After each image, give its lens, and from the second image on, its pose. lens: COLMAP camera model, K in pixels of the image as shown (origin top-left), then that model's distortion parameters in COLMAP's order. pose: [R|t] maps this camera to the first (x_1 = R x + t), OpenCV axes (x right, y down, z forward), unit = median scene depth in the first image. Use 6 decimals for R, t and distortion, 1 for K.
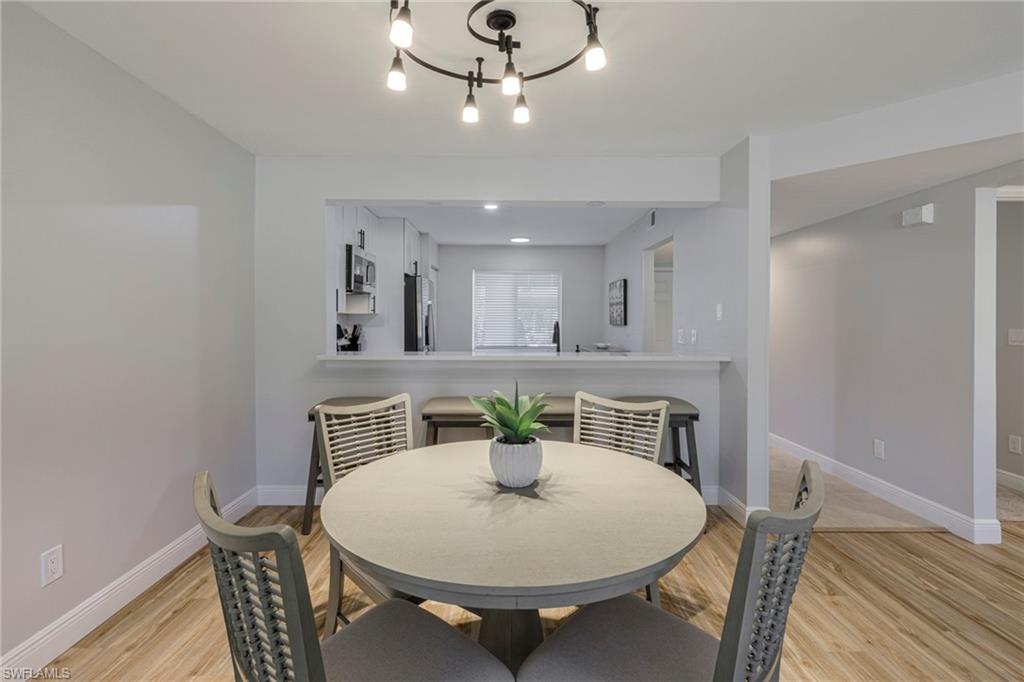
lens RADIAL K [[428.9, 0, 509.4], [0, 428.9, 334.0], [0, 0, 1]] dist [0.001813, 0.000035]
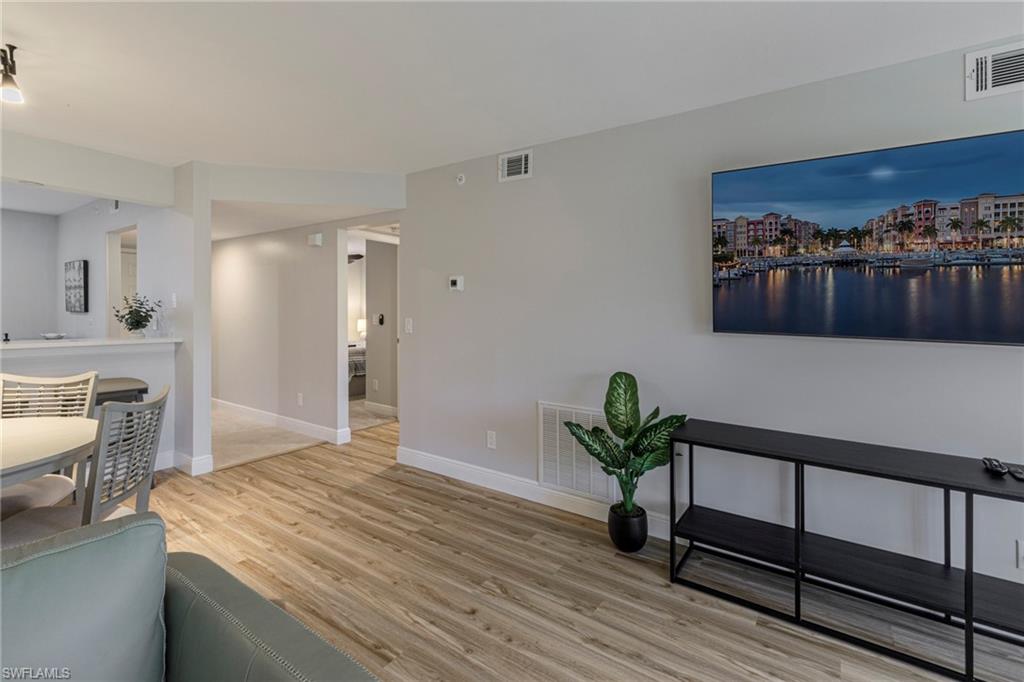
lens RADIAL K [[476.5, 0, 462.0], [0, 476.5, 314.2], [0, 0, 1]] dist [0.008791, -0.000095]
pose [[0.624139, -0.001715, 0.781311, -0.041261], [0.015285, 0.999833, -0.010015, 0.012262], [-0.781164, 0.018193, 0.624061, -0.476773]]
